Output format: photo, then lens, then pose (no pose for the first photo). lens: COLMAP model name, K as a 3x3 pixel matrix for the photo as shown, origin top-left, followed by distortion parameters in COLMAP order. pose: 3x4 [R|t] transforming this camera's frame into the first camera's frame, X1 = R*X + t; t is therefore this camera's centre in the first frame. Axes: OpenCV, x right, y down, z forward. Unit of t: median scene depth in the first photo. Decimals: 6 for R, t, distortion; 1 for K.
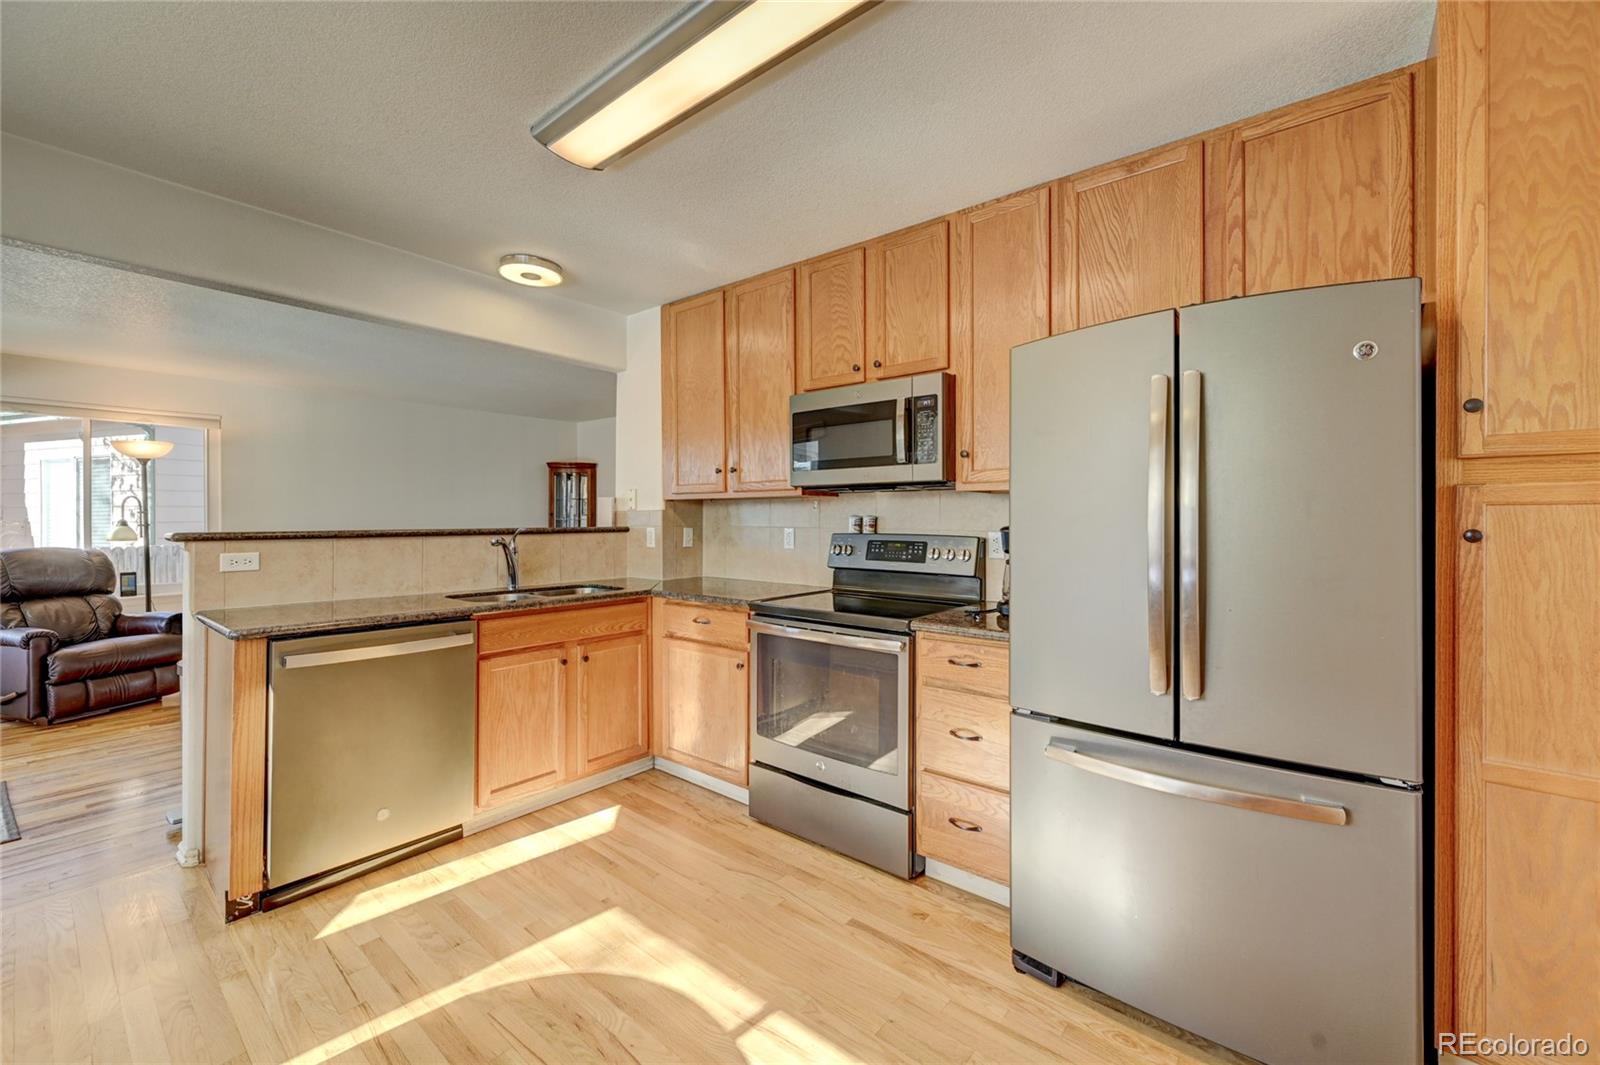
lens RADIAL K [[639.7, 0, 820.2], [0, 639.7, 518.8], [0, 0, 1]] dist [-0.000033, -0.000200]
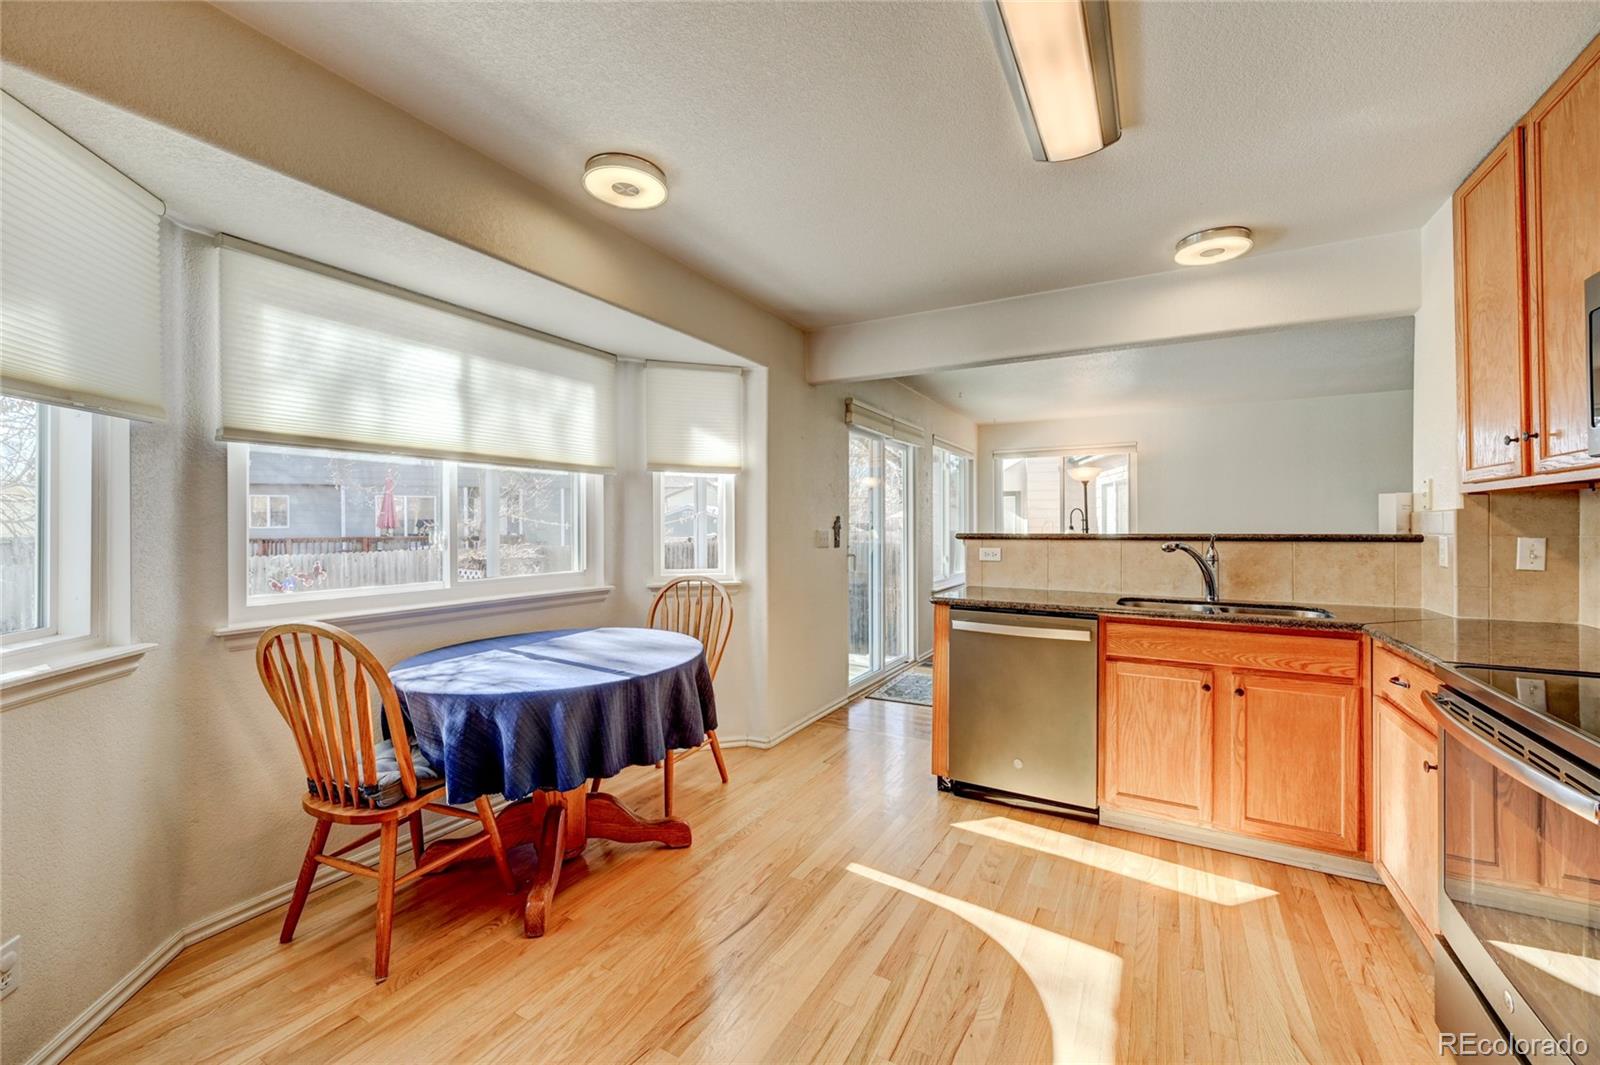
lens RADIAL K [[639.7, 0, 793.8], [0, 639.7, 522.2], [0, 0, 1]] dist [-0.000033, -0.000200]
pose [[0.145141, -0.004146, -0.989402, 0.389963], [0.002416, 0.999990, -0.003836, 0.000380], [0.989408, -0.001834, 0.145150, 0.323766]]
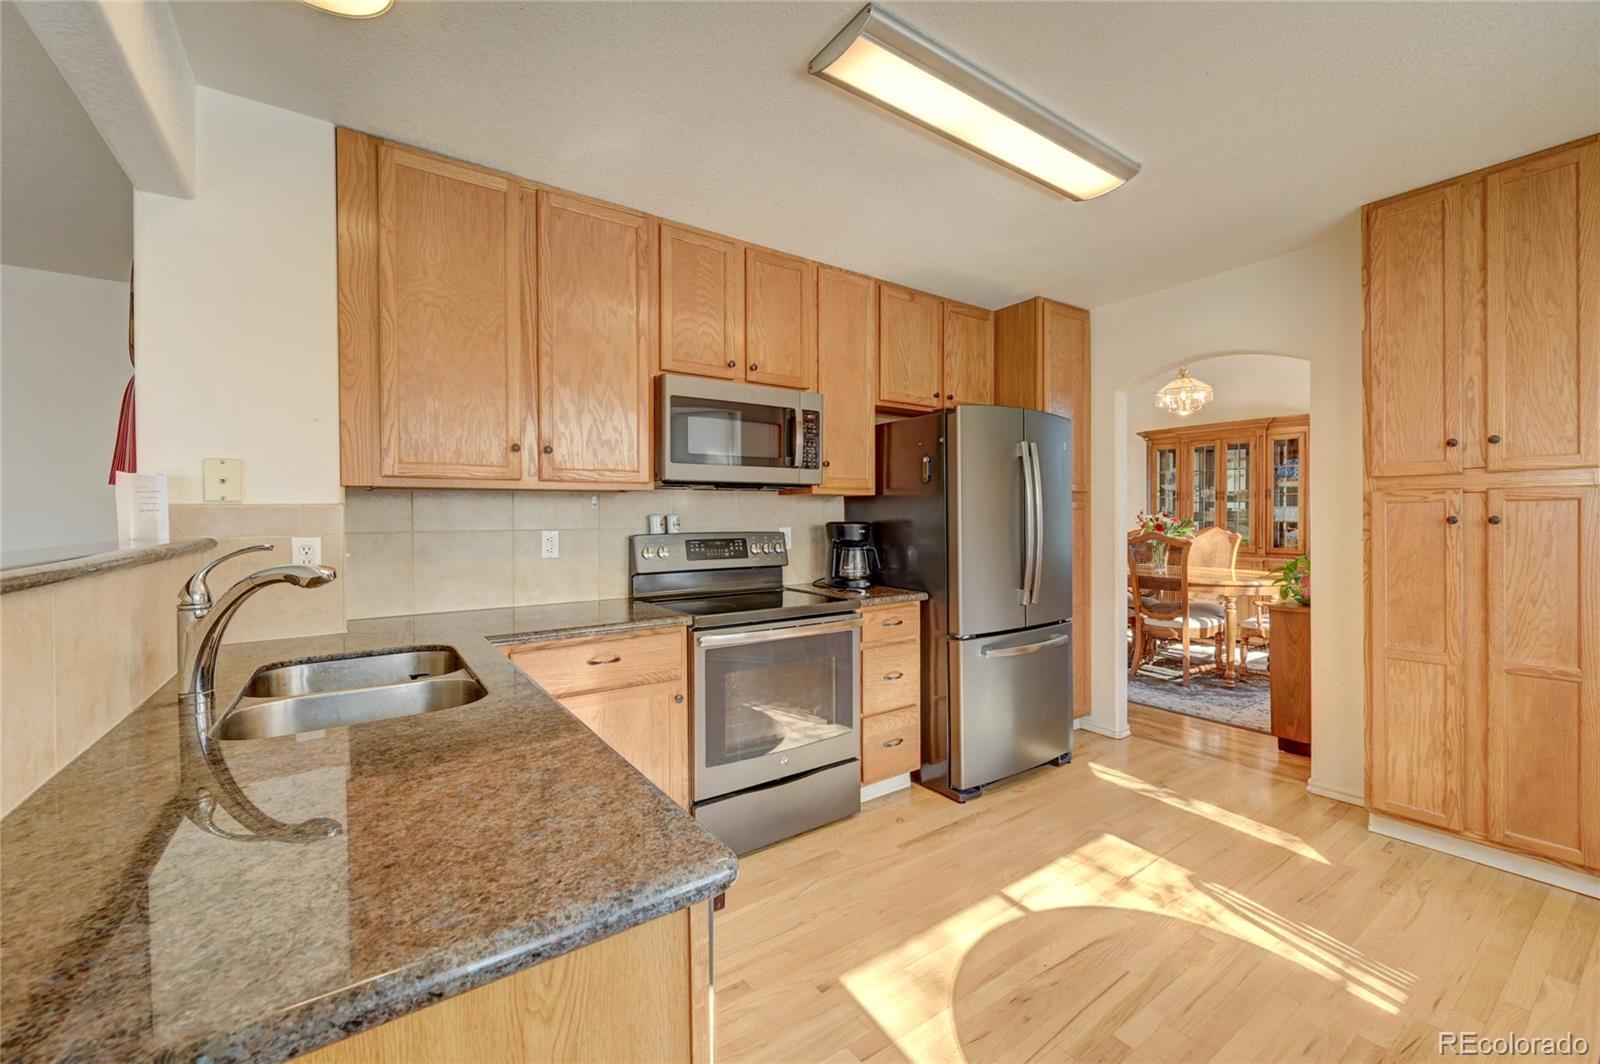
lens RADIAL K [[639.7, 0, 816.0], [0, 639.7, 522.6], [0, 0, 1]] dist [-0.000033, -0.000200]
pose [[0.277534, -0.014294, 0.960609, -0.875816], [0.005822, 0.999896, 0.013196, -0.004068], [-0.960698, 0.001930, 0.277588, 0.615777]]
